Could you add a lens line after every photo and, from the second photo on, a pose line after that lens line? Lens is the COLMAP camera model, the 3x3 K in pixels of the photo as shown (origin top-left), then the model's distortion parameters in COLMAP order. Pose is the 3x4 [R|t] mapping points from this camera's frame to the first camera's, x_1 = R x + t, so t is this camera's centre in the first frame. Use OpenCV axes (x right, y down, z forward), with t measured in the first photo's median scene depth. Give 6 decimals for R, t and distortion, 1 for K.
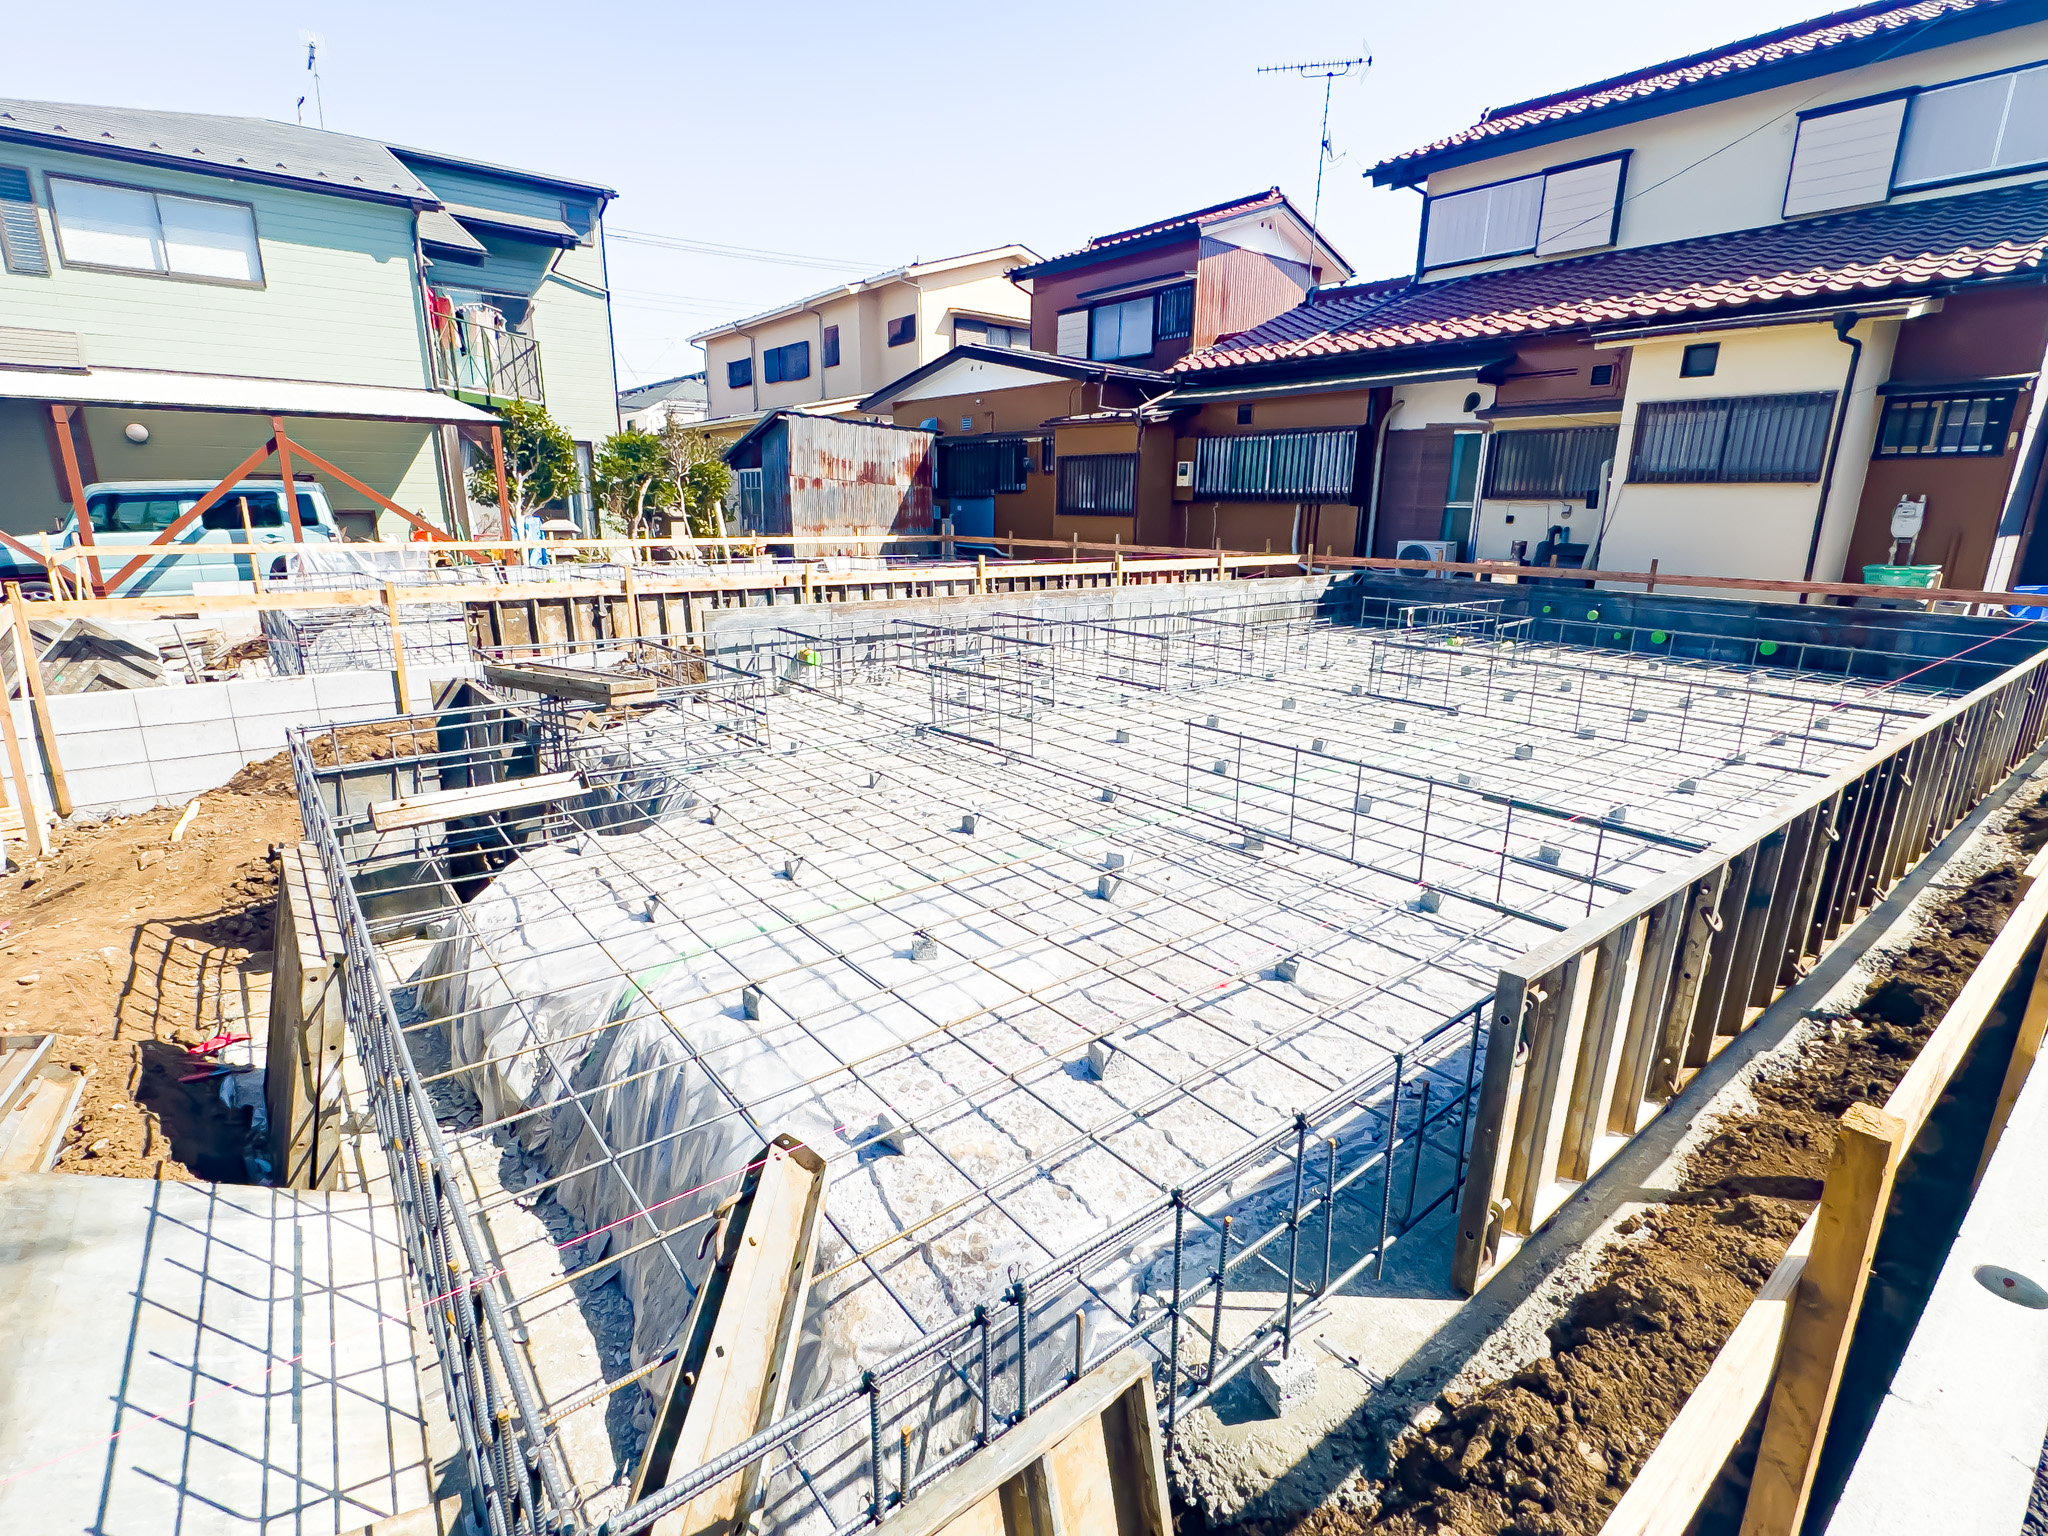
lens RADIAL K [[981.9, 0, 1024.0], [0, 981.9, 768.0], [0, 0, 1]] dist [-0.002849, -0.000153]
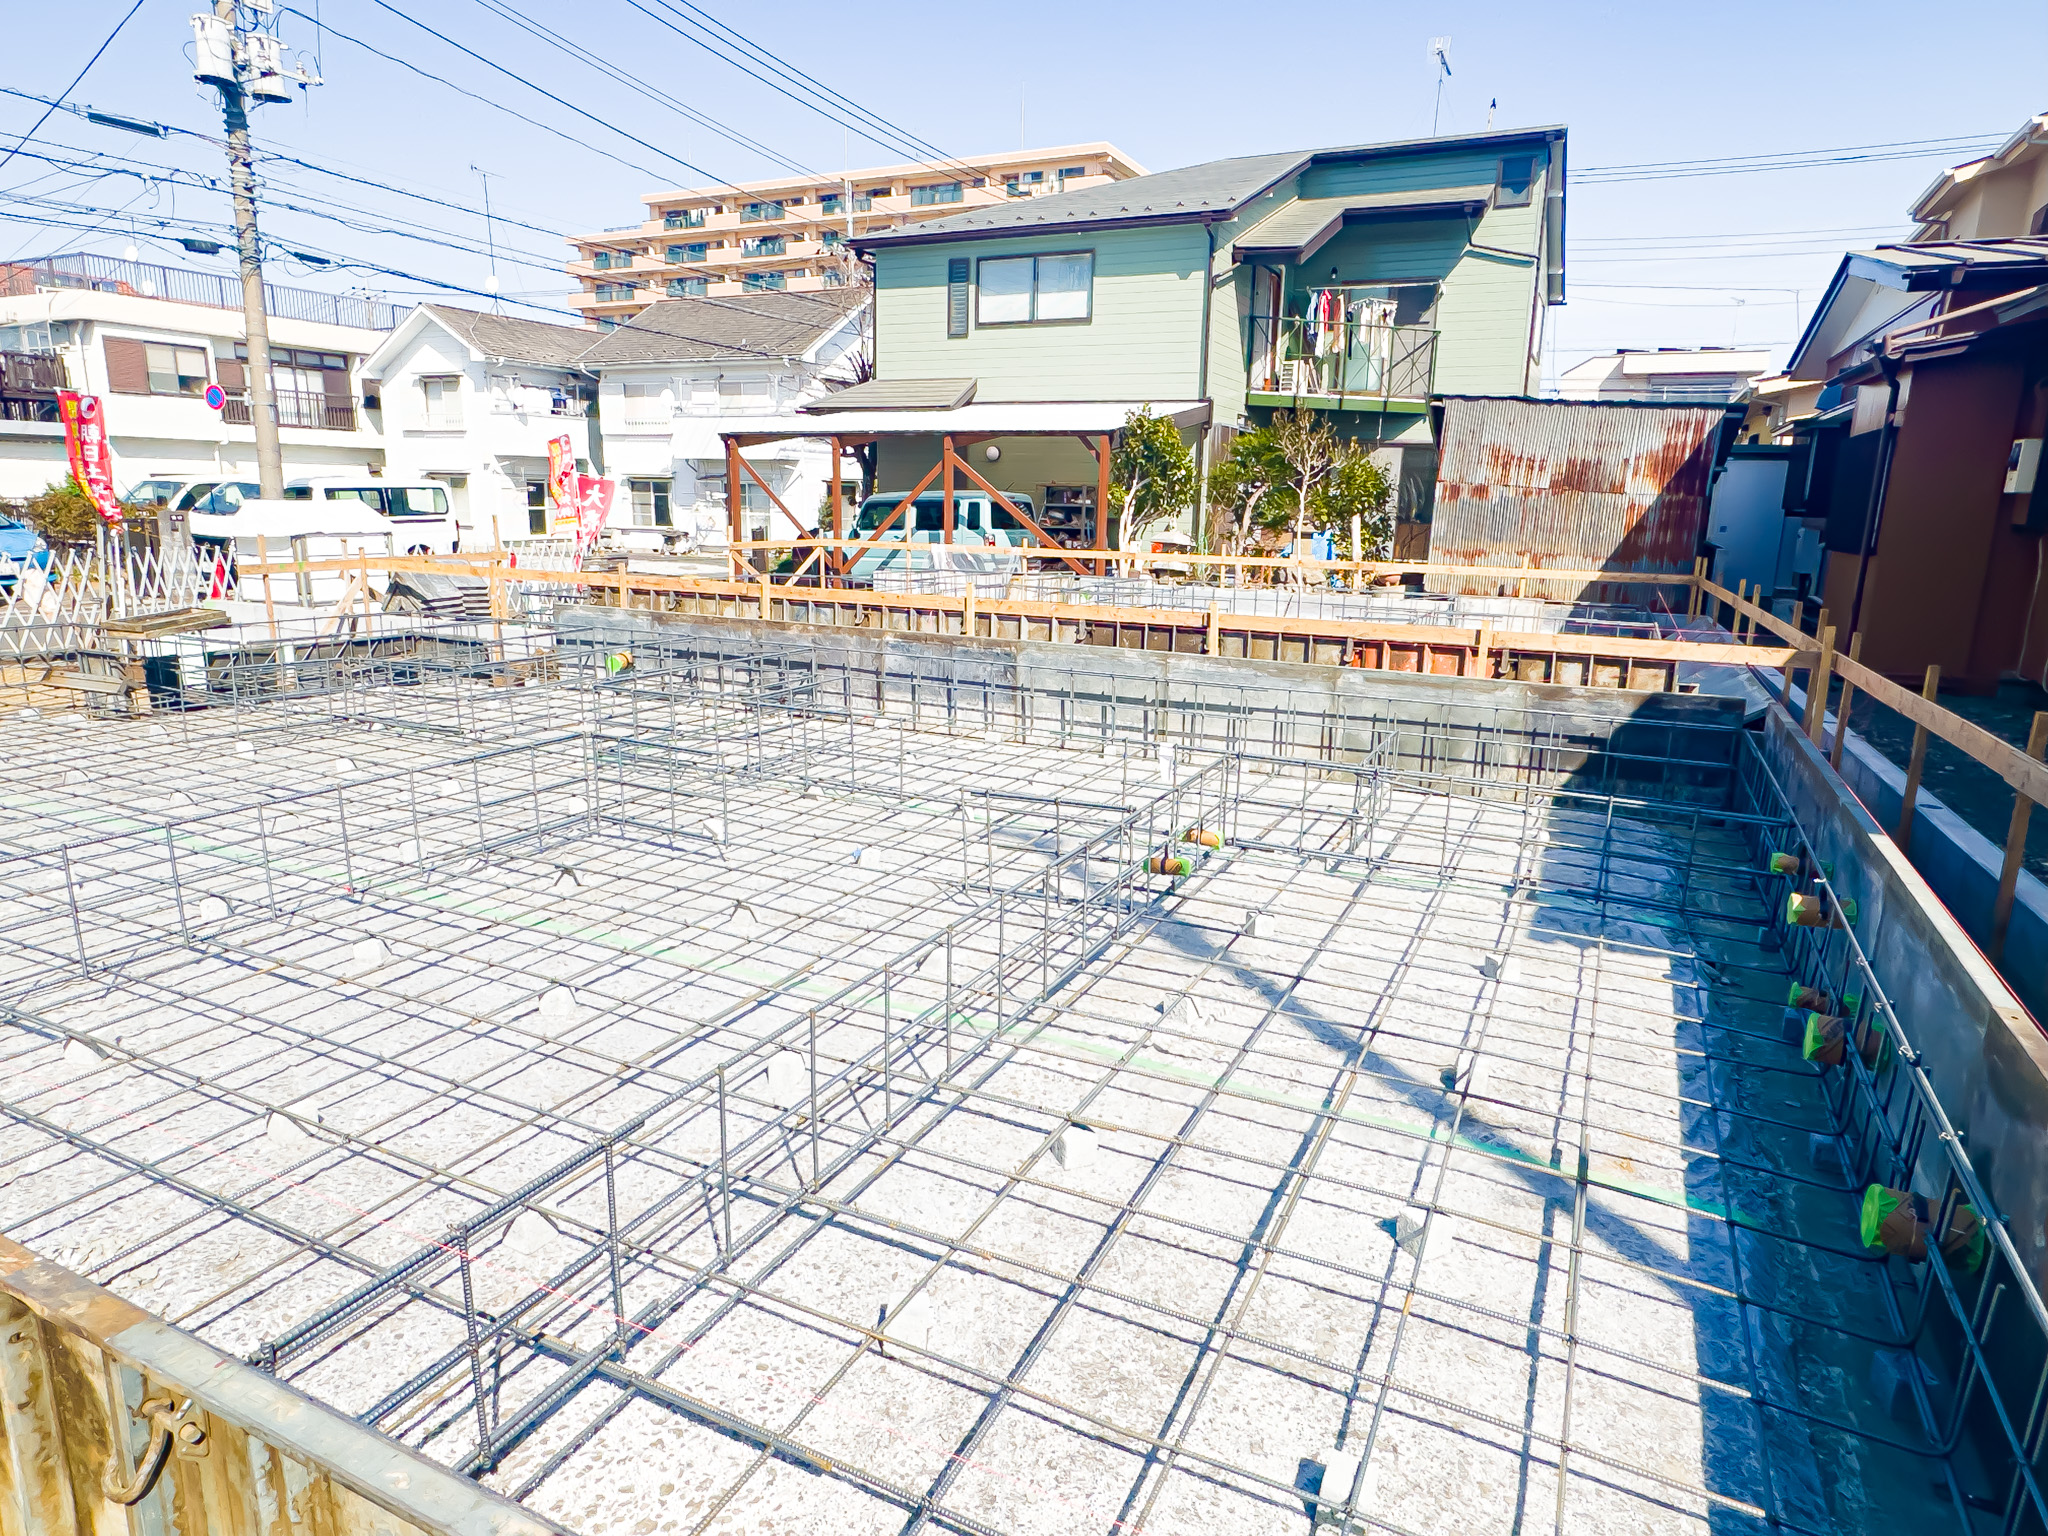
lens RADIAL K [[1200.4, 0, 1024.0], [0, 1200.4, 768.0], [0, 0, 1]] dist [-0.005283, 0.000459]
pose [[0.423585, 0.197865, -0.883983, 0.490822], [-0.251657, 0.963143, 0.094996, -0.106683], [0.870198, 0.182222, 0.457767, 0.387105]]
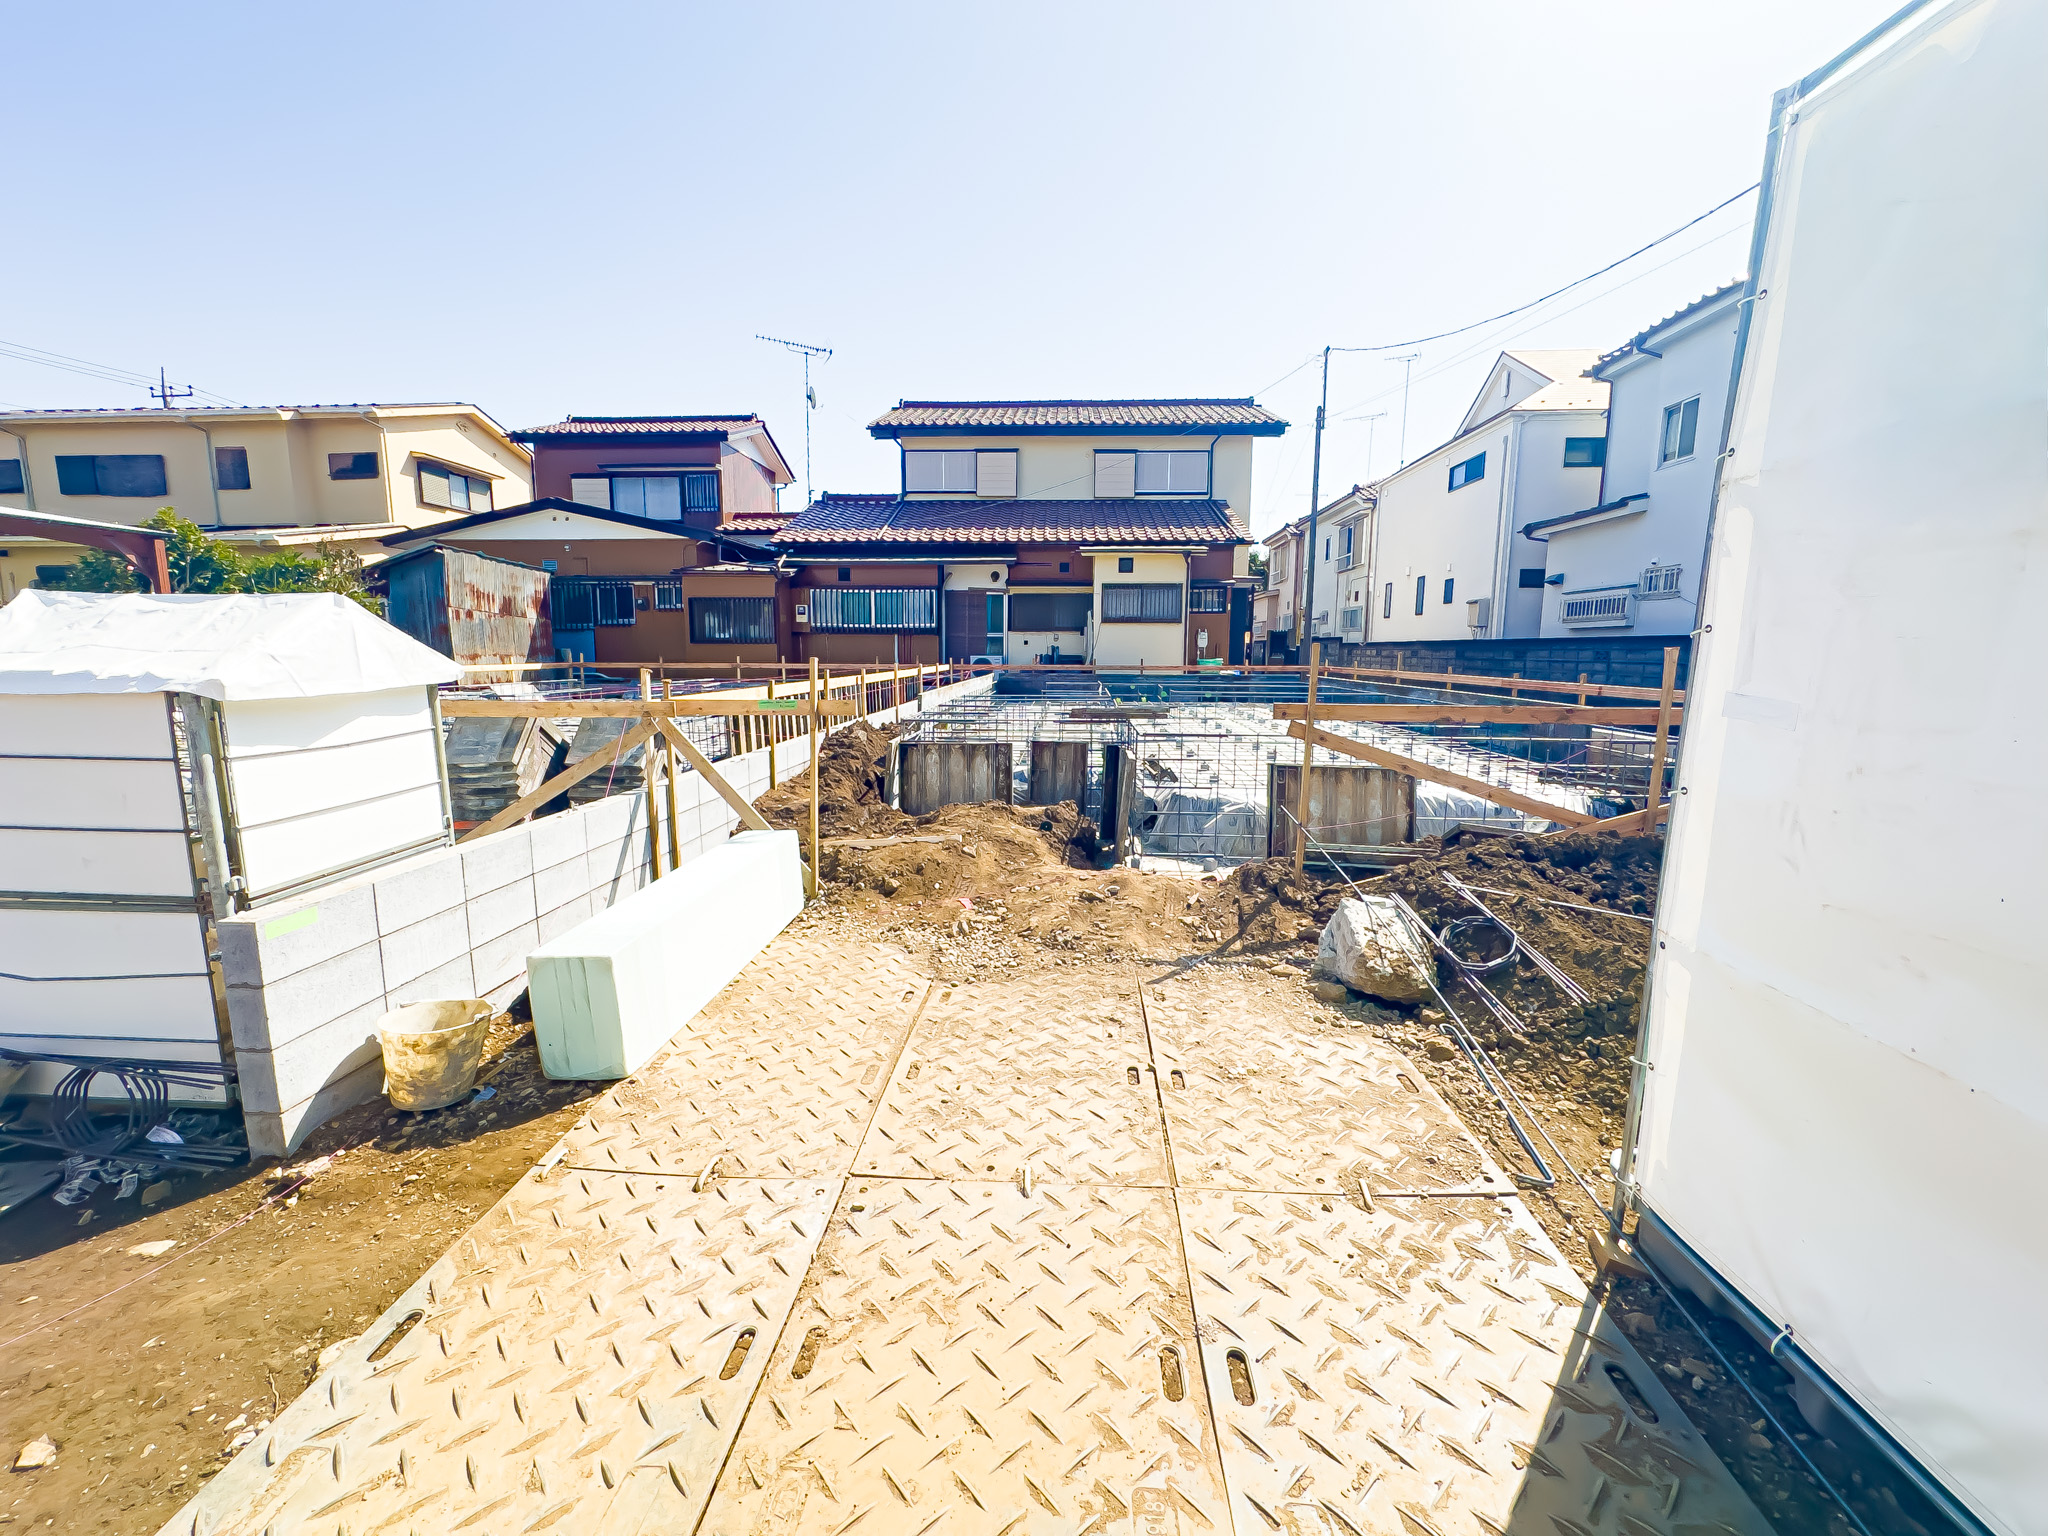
lens RADIAL K [[820.0, 0, 1023.3], [0, 820.0, 764.9], [0, 0, 1]] dist [-0.002856, 0.000303]
pose [[0.673606, -0.112650, 0.730455, -0.505588], [0.196677, 0.980002, -0.030235, 0.005929], [-0.712442, 0.164030, 0.682291, 0.024688]]
